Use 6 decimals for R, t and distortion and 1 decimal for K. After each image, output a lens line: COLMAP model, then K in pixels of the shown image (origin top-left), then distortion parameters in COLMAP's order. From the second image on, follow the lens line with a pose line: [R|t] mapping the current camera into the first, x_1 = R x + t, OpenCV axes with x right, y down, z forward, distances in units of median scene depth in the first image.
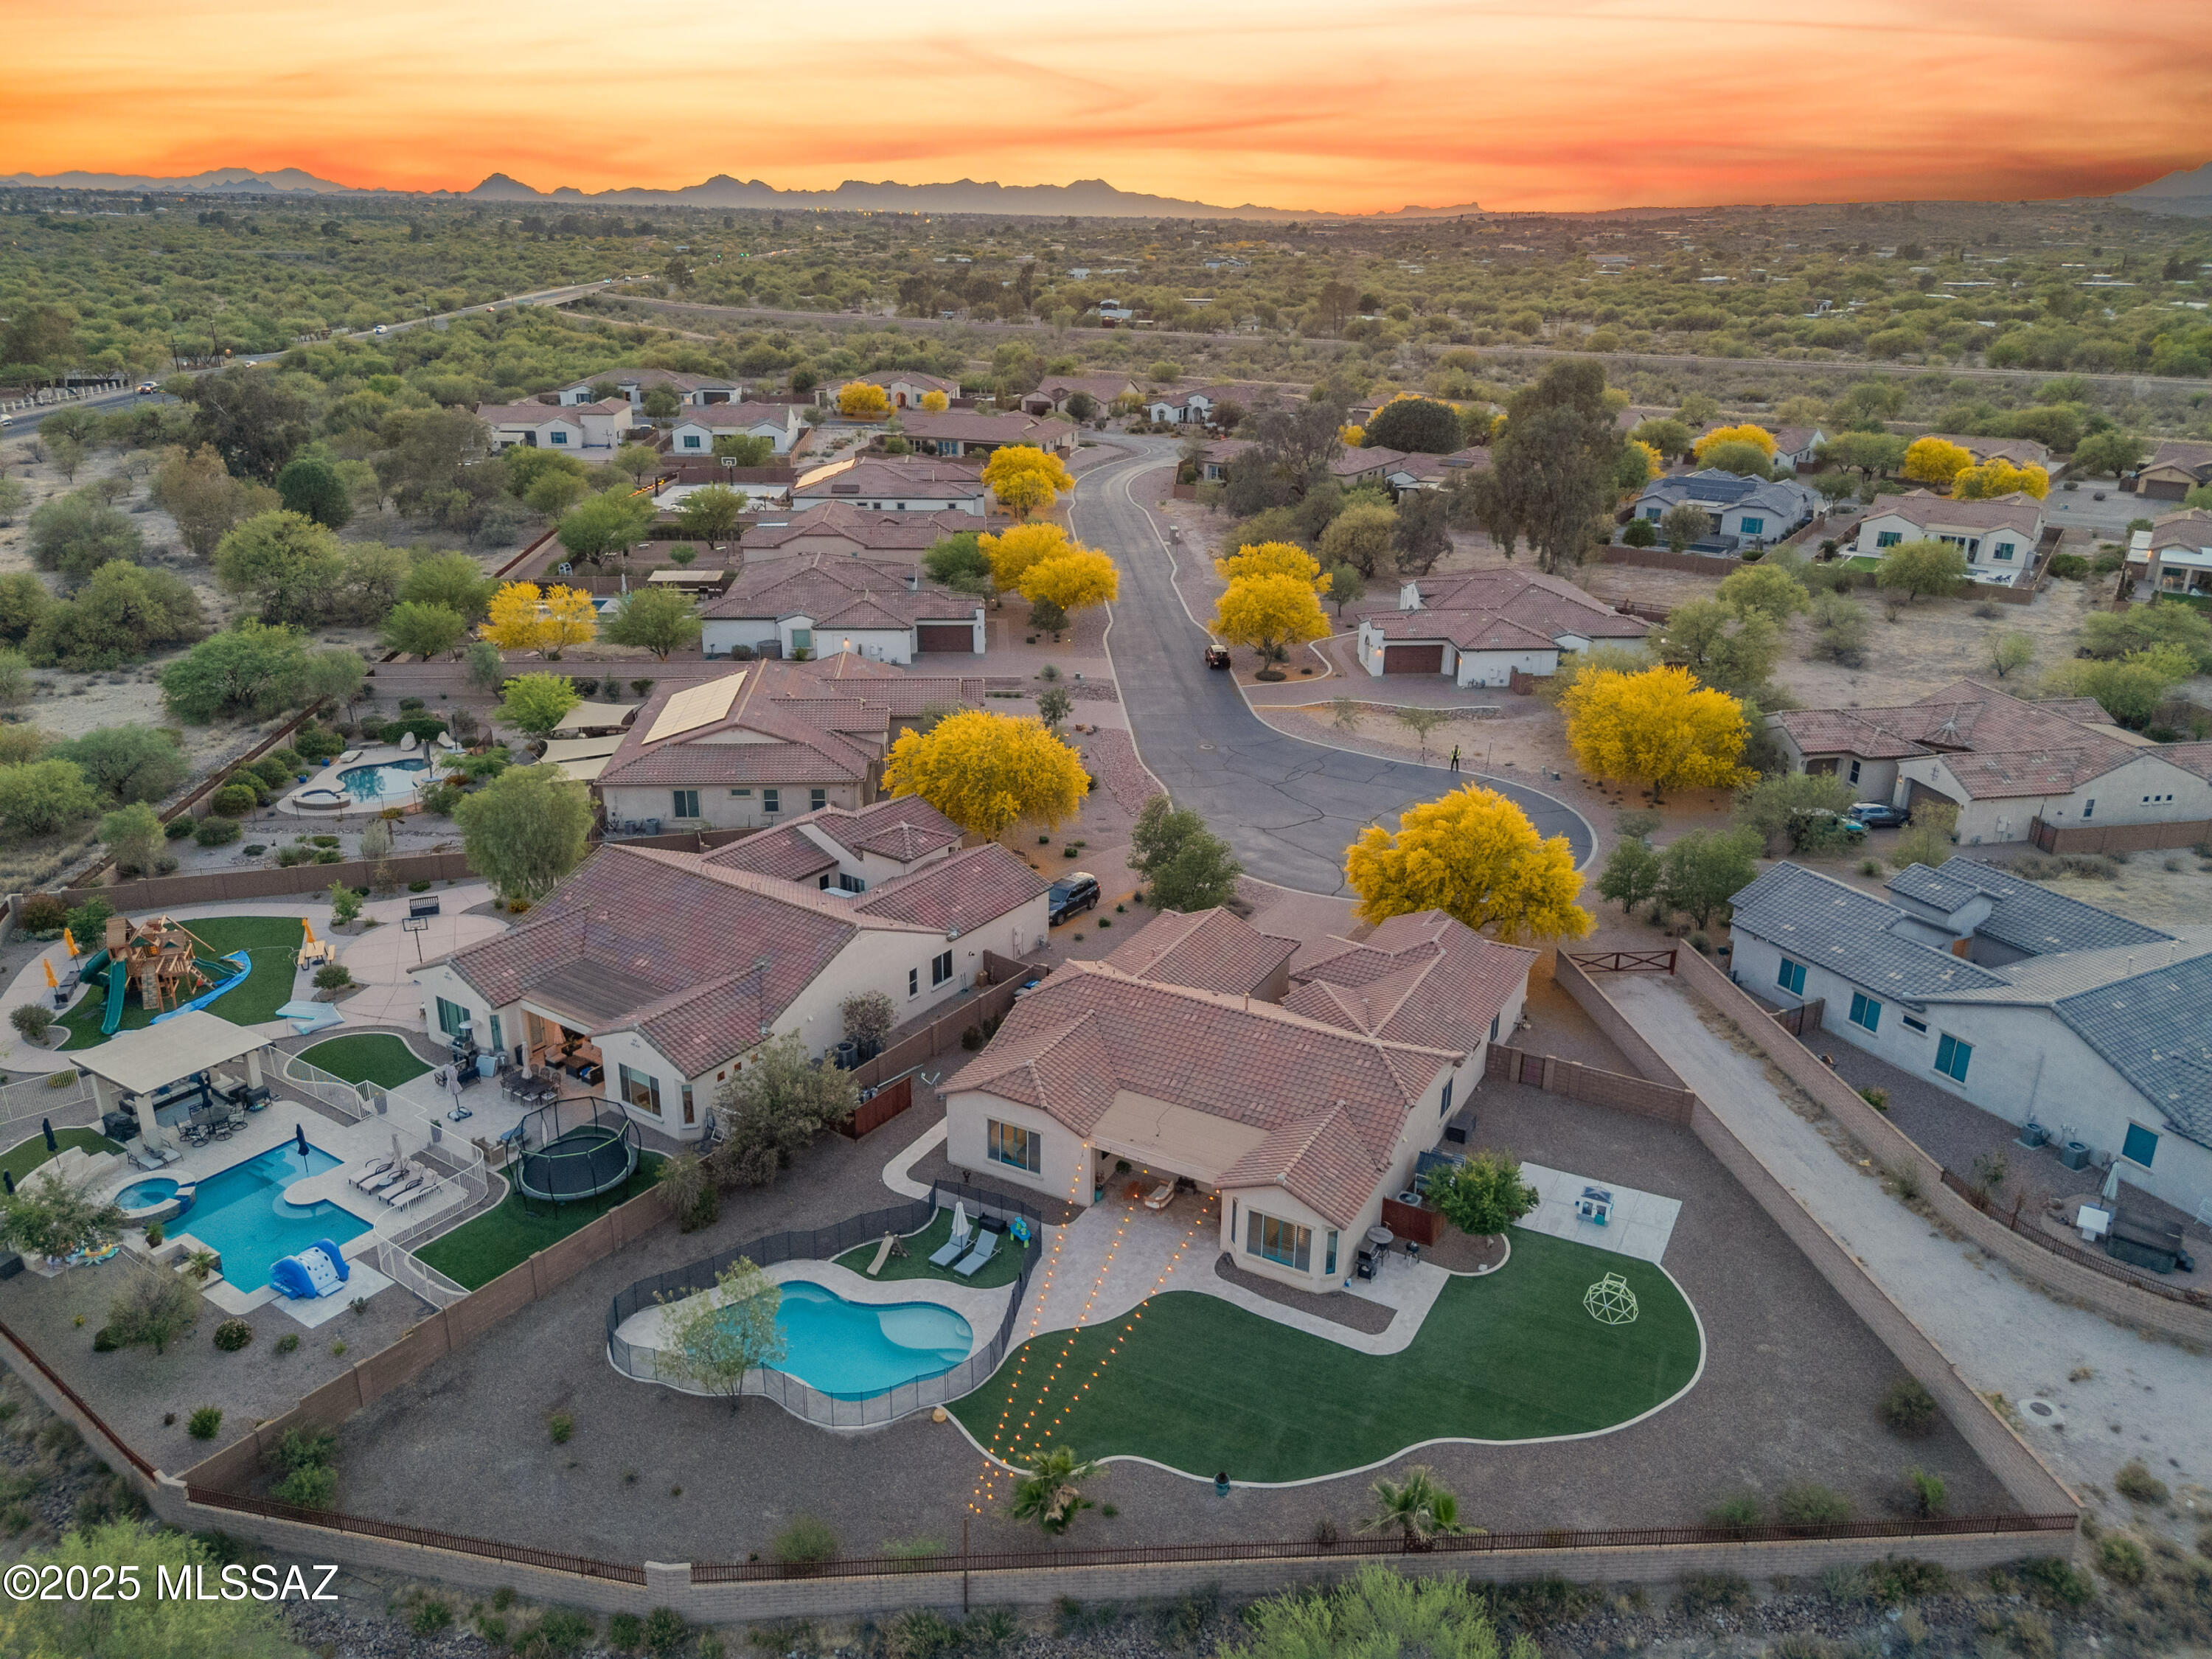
lens RADIAL K [[1623.5, 0, 1101.2], [0, 1623.5, 829.9], [0, 0, 1]] dist [0.060917, -0.057600]
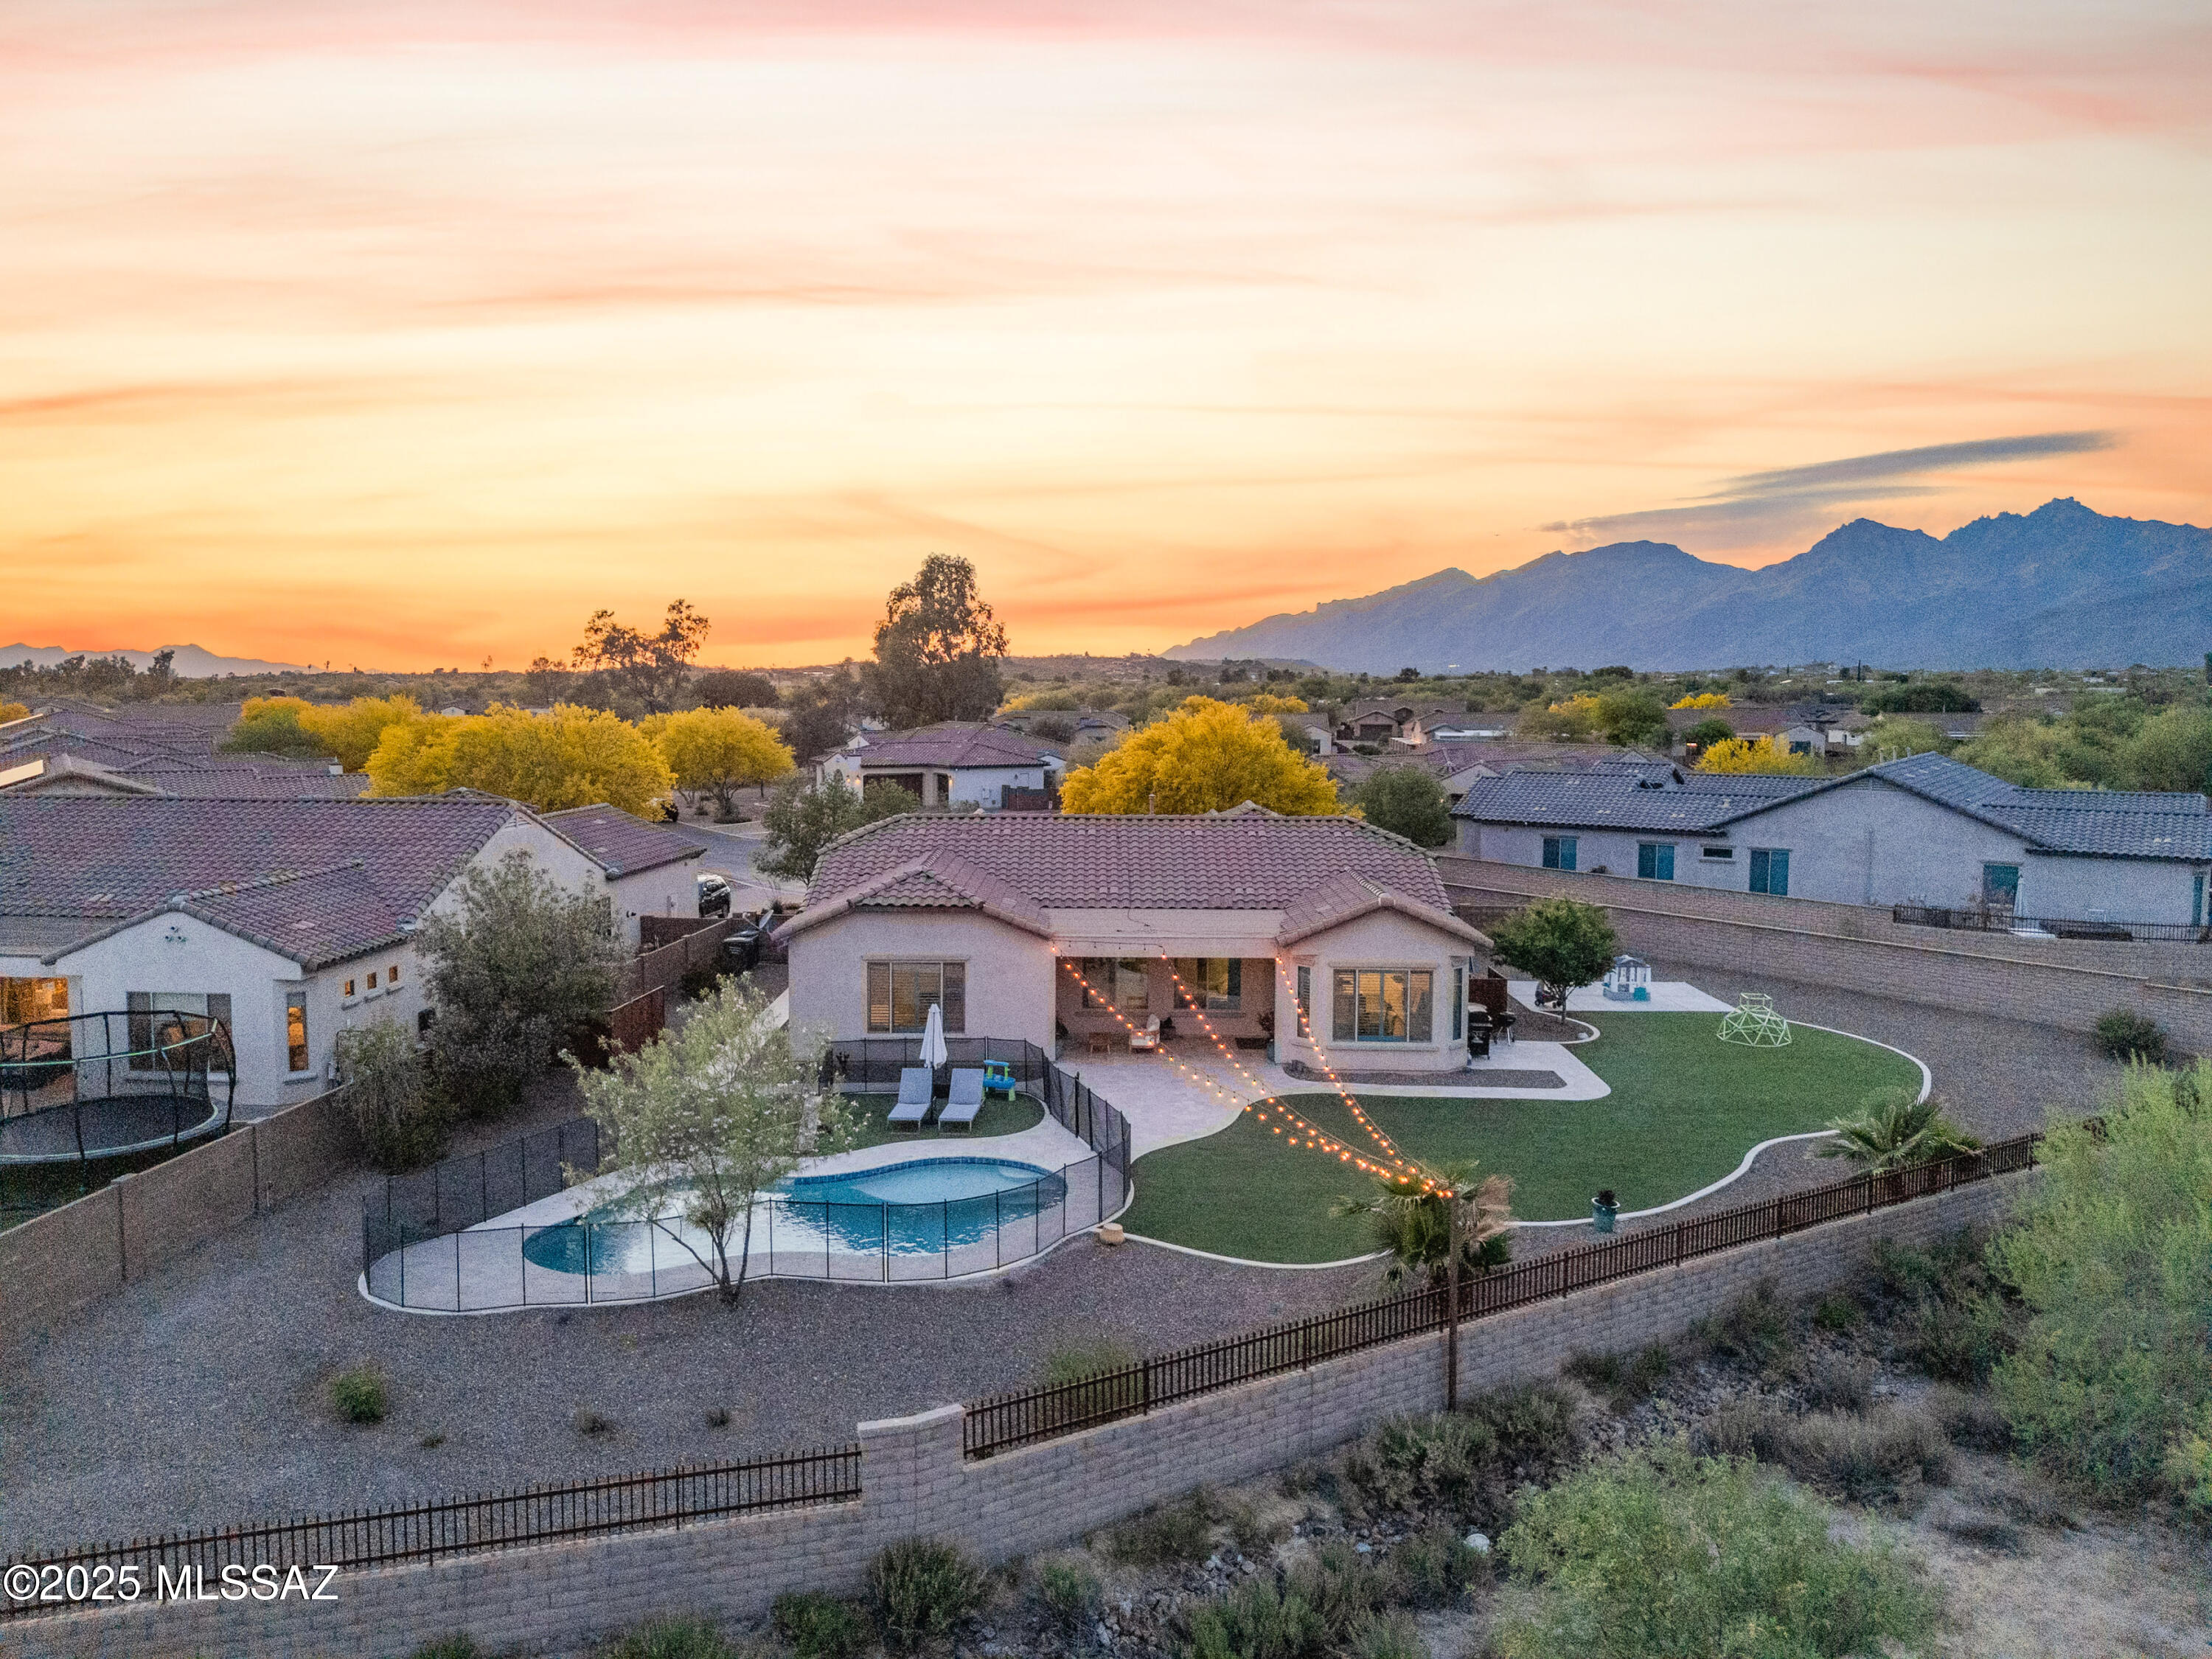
lens RADIAL K [[1623.5, 0, 1103.6], [0, 1623.5, 835.6], [0, 0, 1]] dist [0.060917, -0.057600]
pose [[0.878437, -0.051103, 0.475118, -0.233061], [0.171163, 0.961944, -0.212994, 0.228540], [-0.446152, 0.268425, 0.853754, 0.332670]]
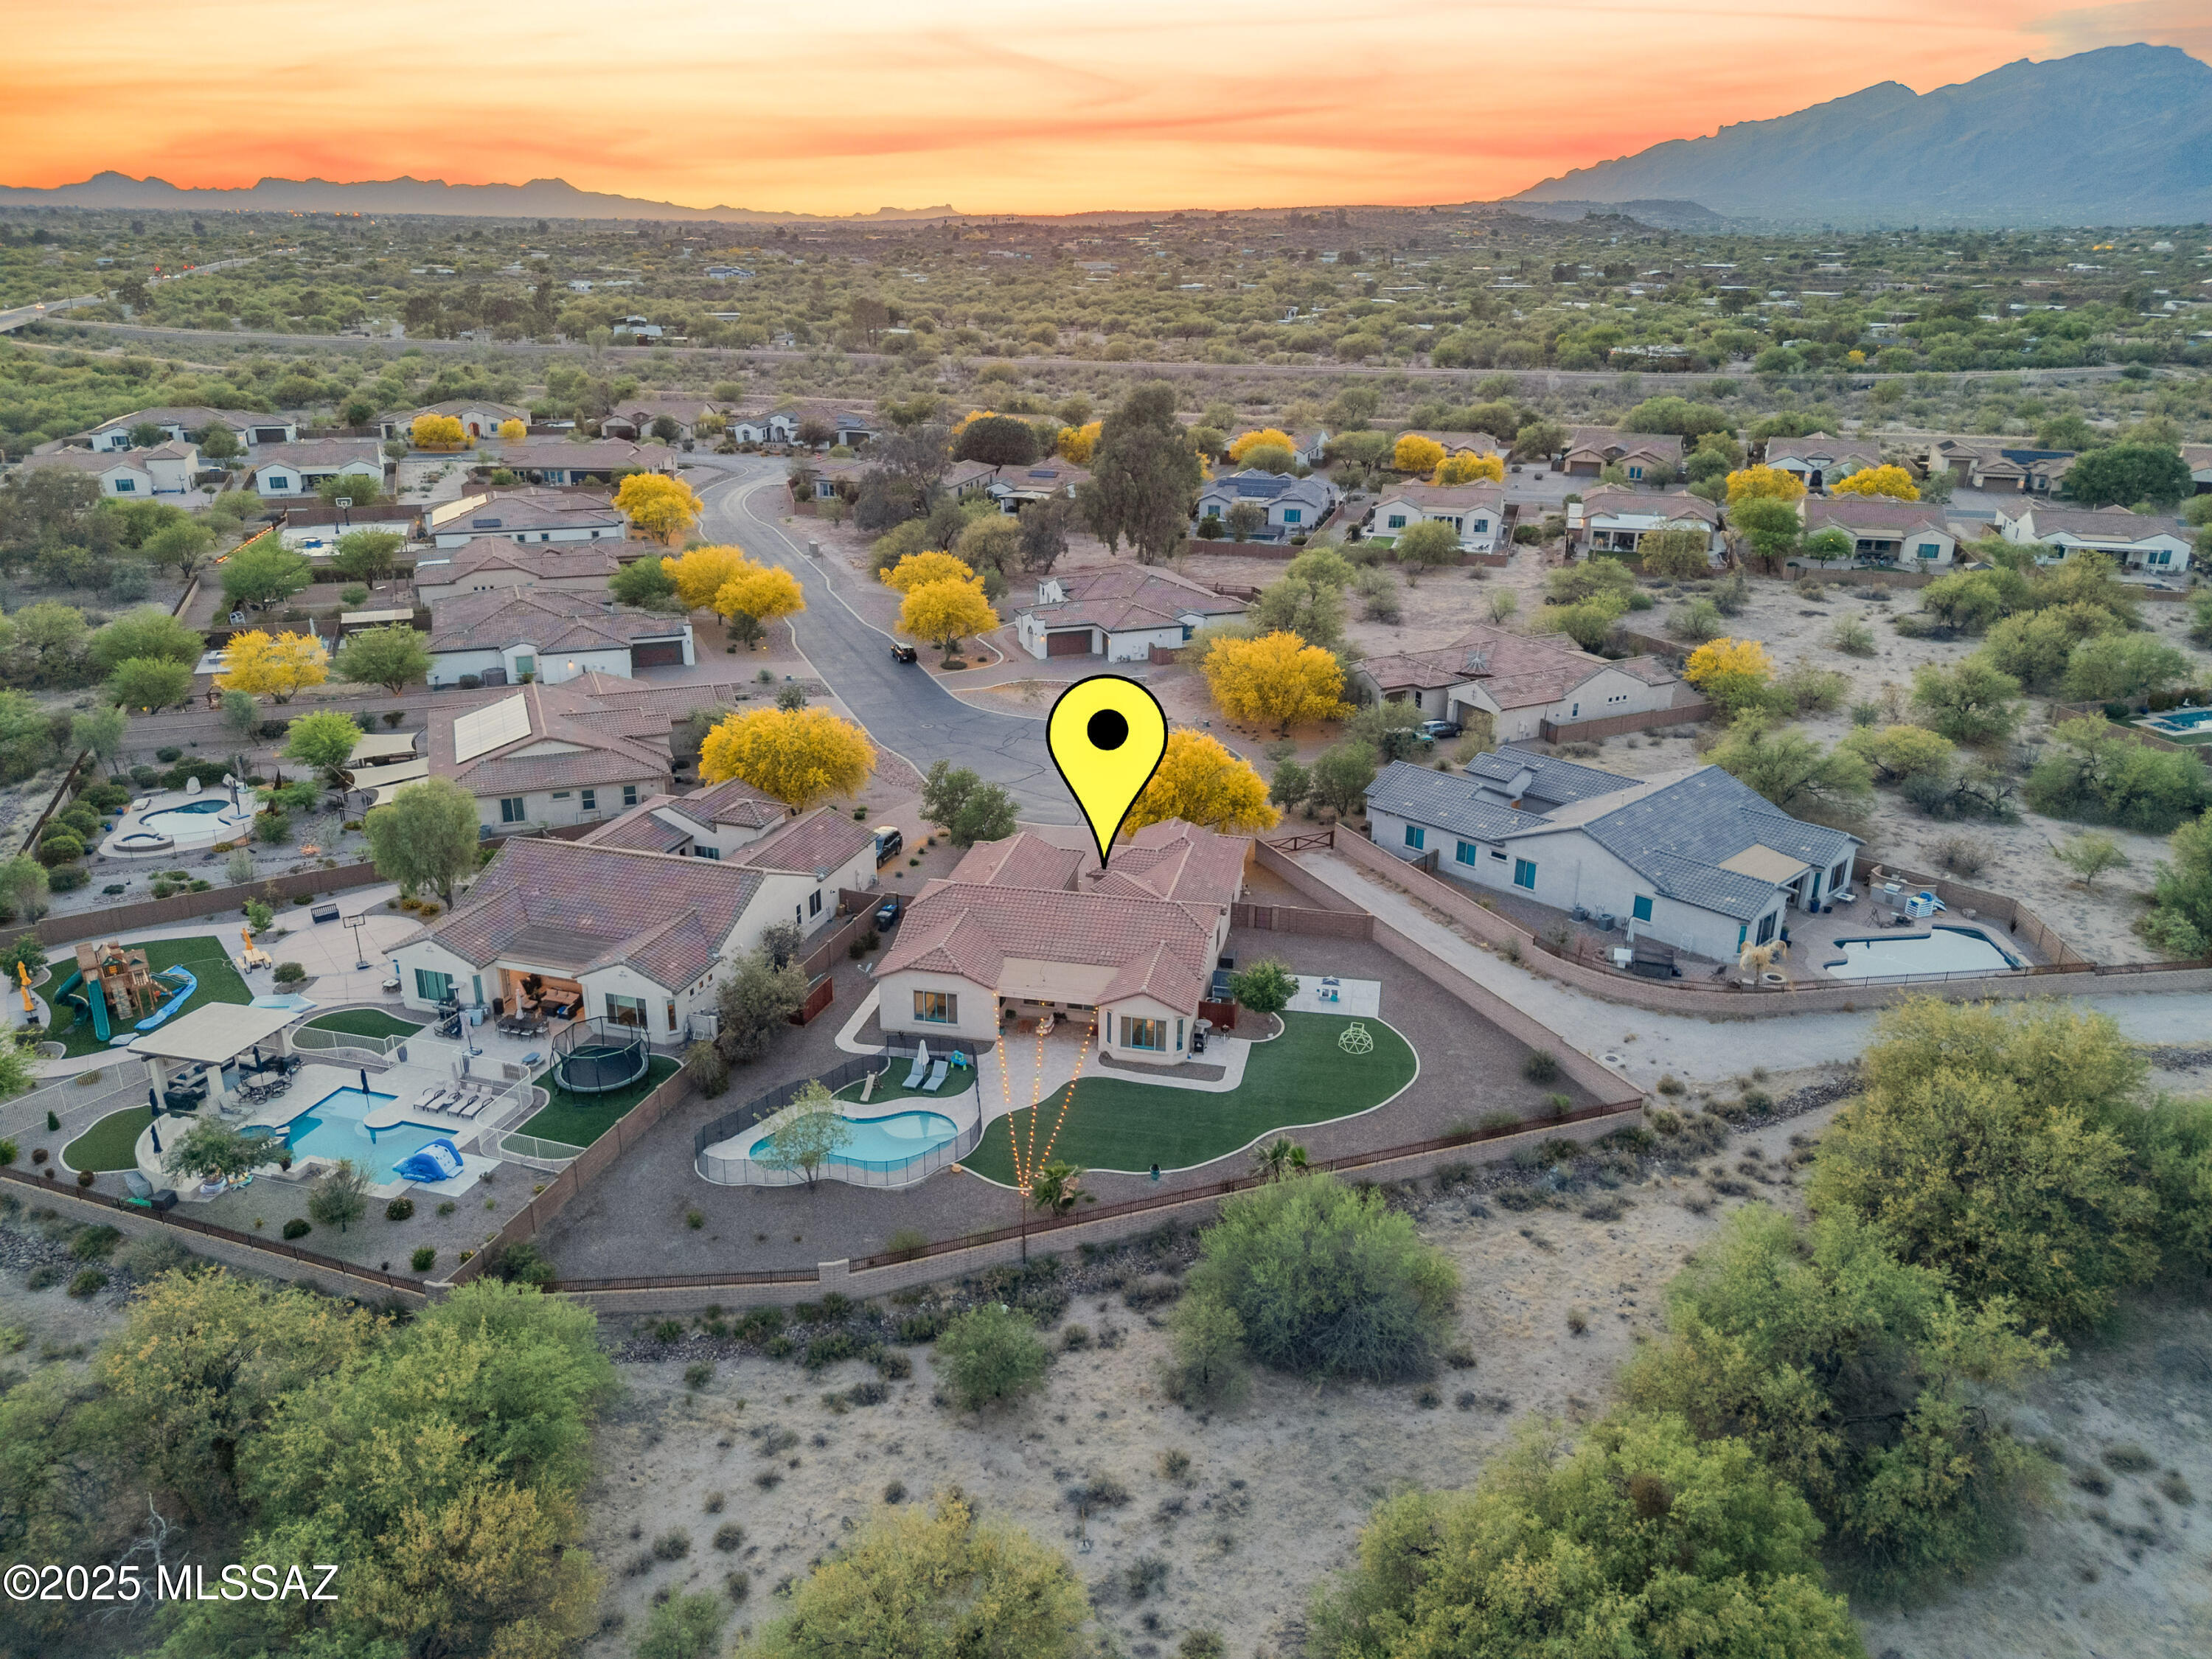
lens RADIAL K [[1623.5, 0, 1092.7], [0, 1623.5, 820.0], [0, 0, 1]] dist [0.060917, -0.057600]
pose [[0.958077, -0.104125, 0.266920, -0.223421], [0.105949, 0.994343, 0.007599, 0.033729], [-0.266201, 0.021000, 0.963689, -0.290235]]
